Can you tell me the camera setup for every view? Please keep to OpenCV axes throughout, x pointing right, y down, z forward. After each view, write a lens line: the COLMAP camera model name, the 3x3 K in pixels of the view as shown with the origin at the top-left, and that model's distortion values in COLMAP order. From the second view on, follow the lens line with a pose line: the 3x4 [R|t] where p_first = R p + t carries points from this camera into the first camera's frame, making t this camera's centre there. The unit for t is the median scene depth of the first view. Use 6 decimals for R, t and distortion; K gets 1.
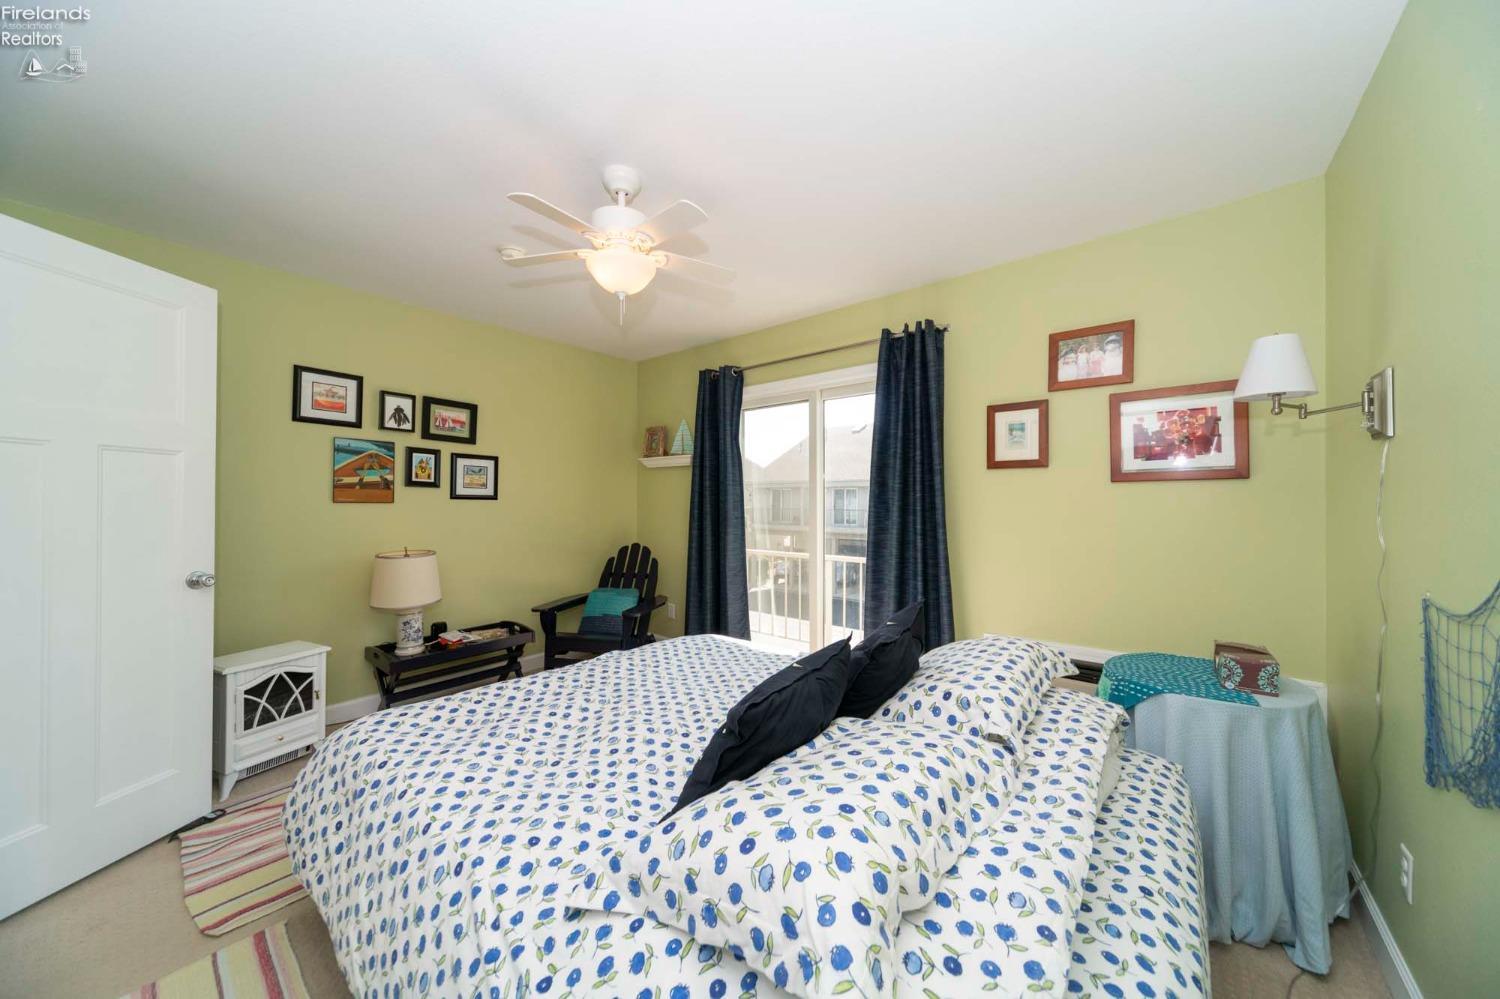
lens RADIAL K [[527.8, 0, 750.3], [0, 527.8, 497.6], [0, 0, 1]] dist [0.001461, -0.000999]
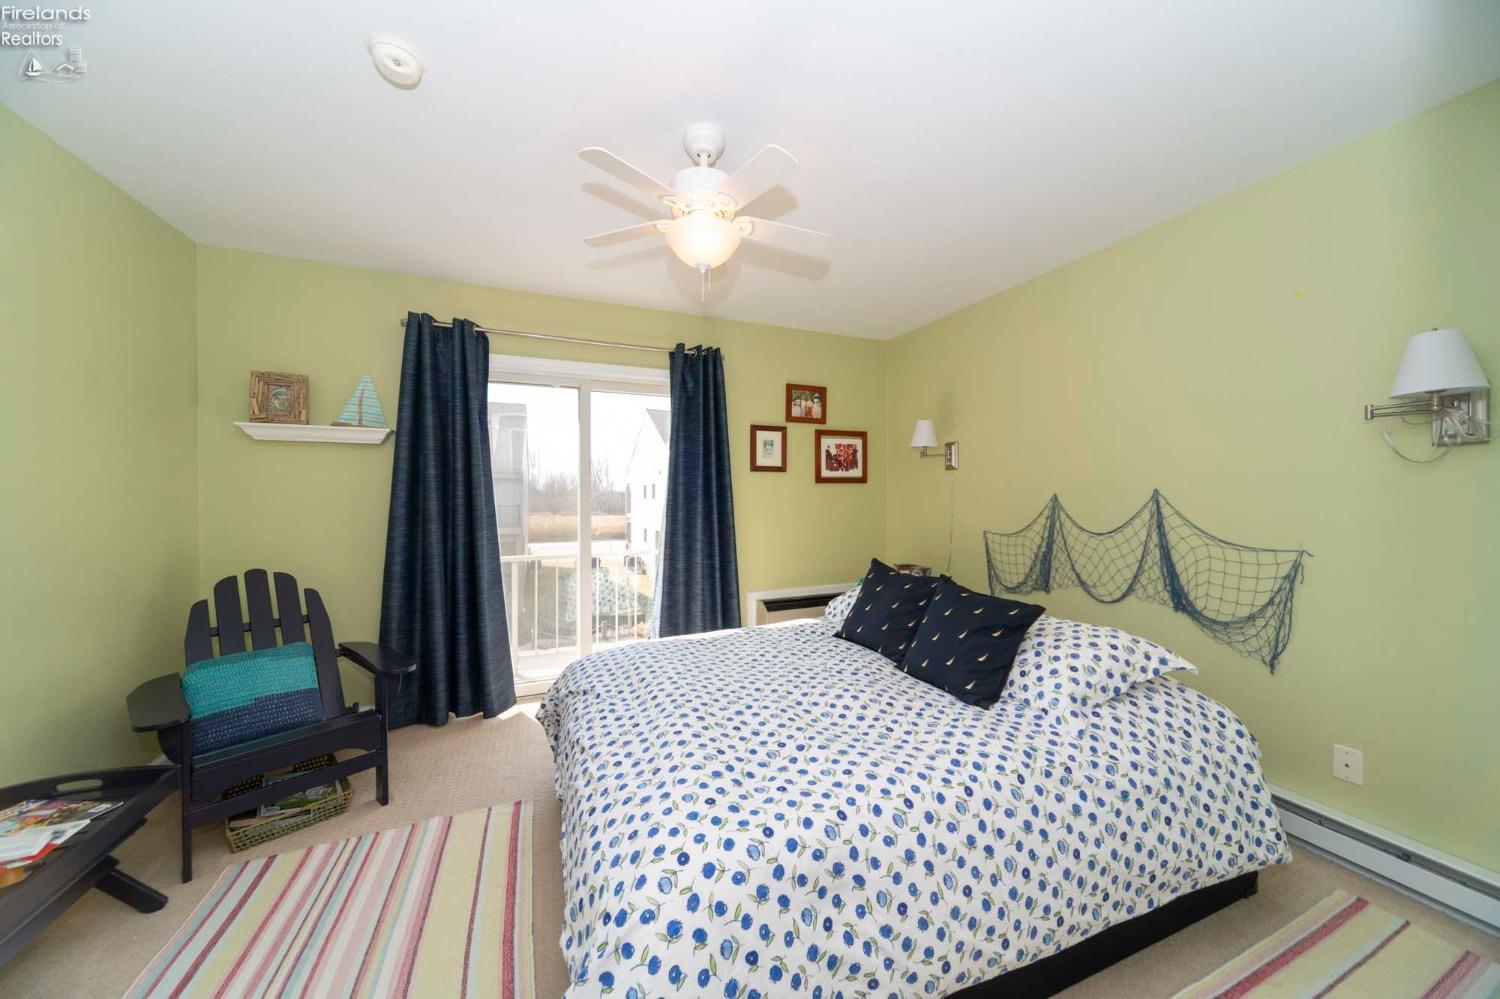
lens RADIAL K [[527.8, 0, 760.1], [0, 527.8, 497.9], [0, 0, 1]] dist [0.001461, -0.000999]
pose [[0.436336, -0.005981, 0.899764, -0.762843], [-0.001499, 0.999972, 0.007374, 0.003626], [-0.899783, -0.004566, 0.436314, 0.391694]]
